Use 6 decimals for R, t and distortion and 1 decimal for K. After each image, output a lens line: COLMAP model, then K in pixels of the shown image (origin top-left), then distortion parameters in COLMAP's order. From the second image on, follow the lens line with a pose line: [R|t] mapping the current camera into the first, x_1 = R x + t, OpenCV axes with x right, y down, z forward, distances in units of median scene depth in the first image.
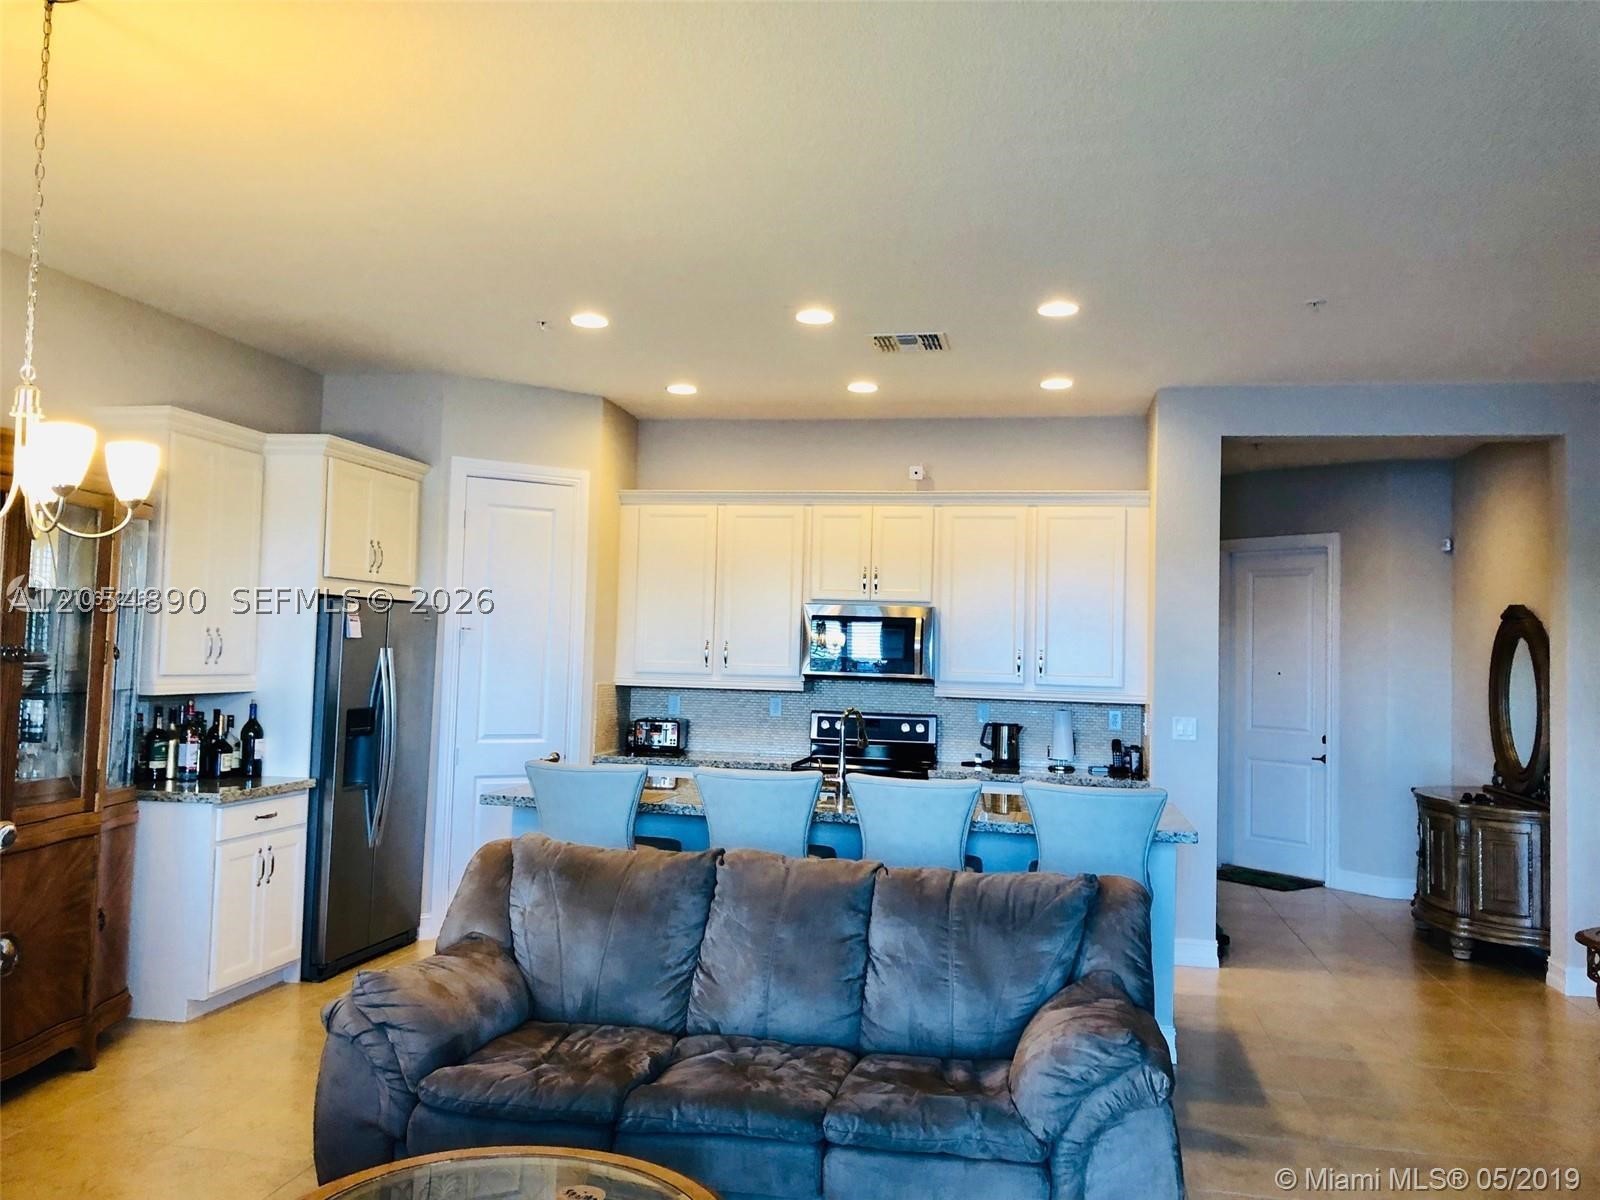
lens RADIAL K [[1326.2, 0, 779.8], [0, 1326.2, 583.8], [0, 0, 1]] dist [0.132954, -0.321847]
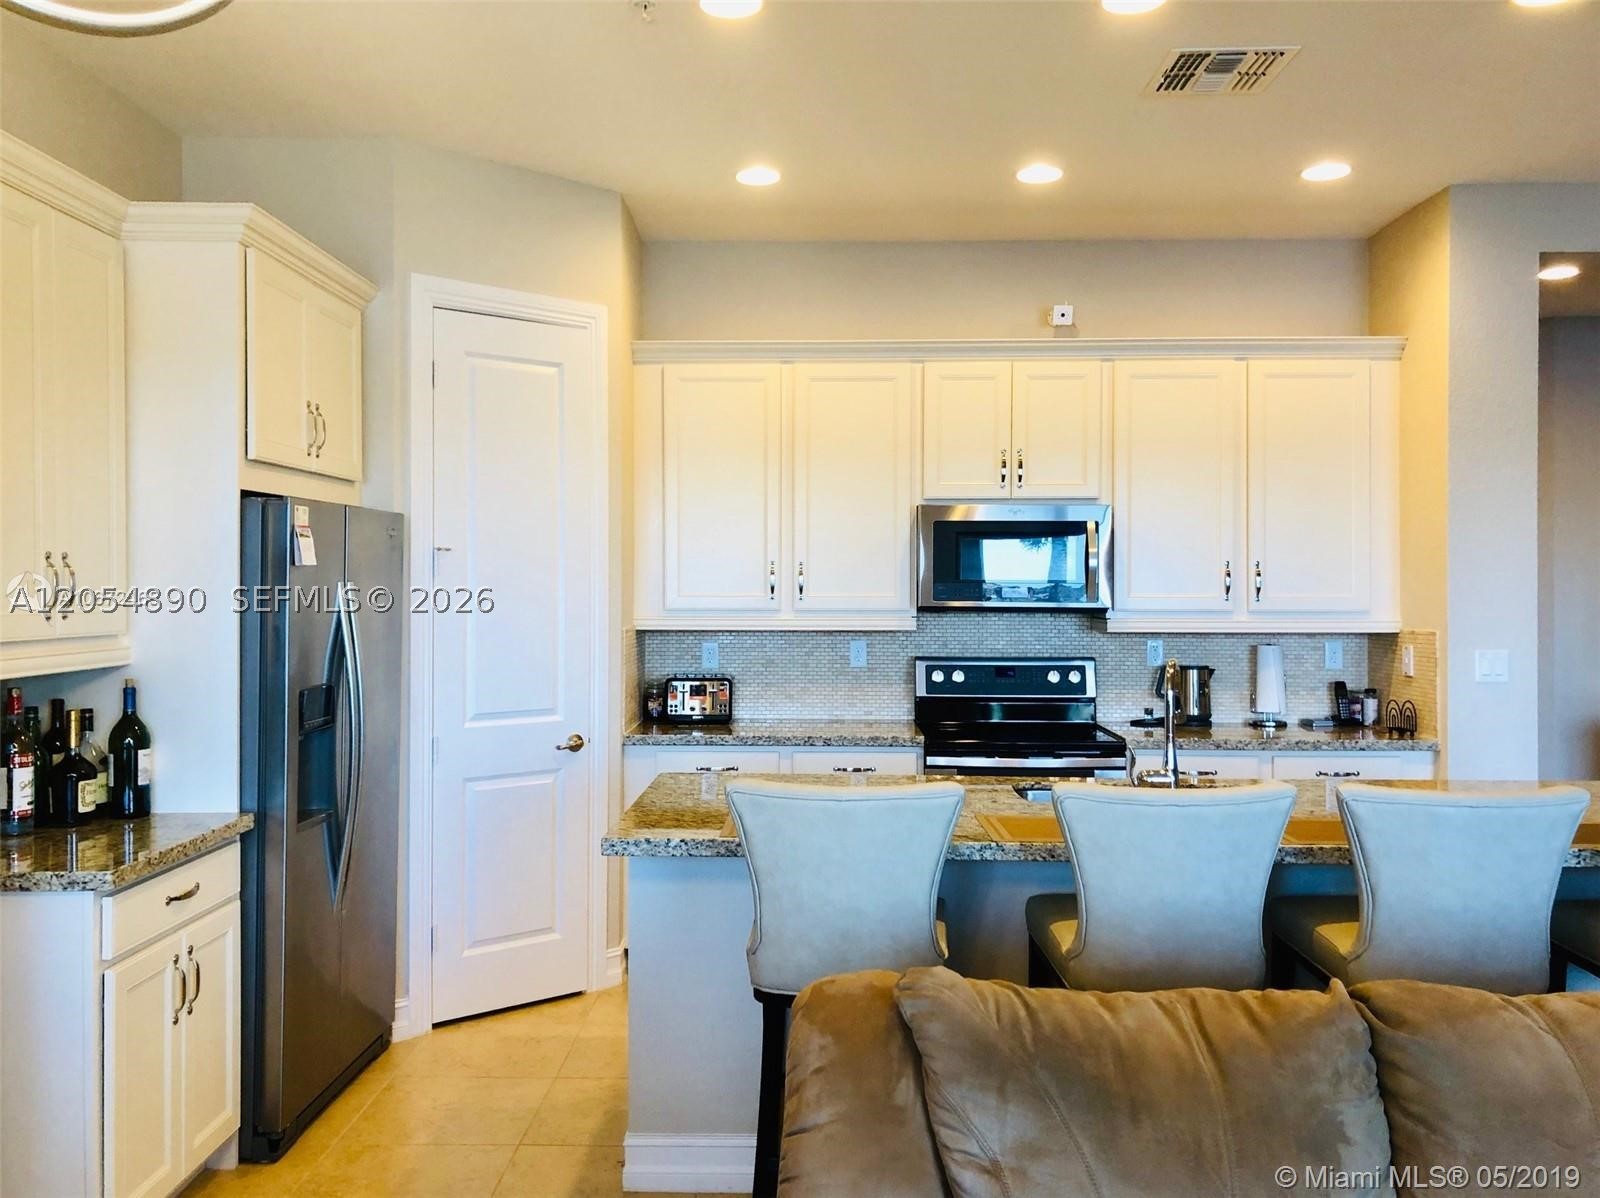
lens RADIAL K [[1367.7, 0, 773.5], [0, 1367.7, 580.1], [0, 0, 1]] dist [0.037778, -0.015502]
pose [[0.984165, -0.025920, 0.175351, -0.185451], [0.016525, 0.998359, 0.054824, 0.014370], [-0.176484, -0.051058, 0.982978, 0.317895]]
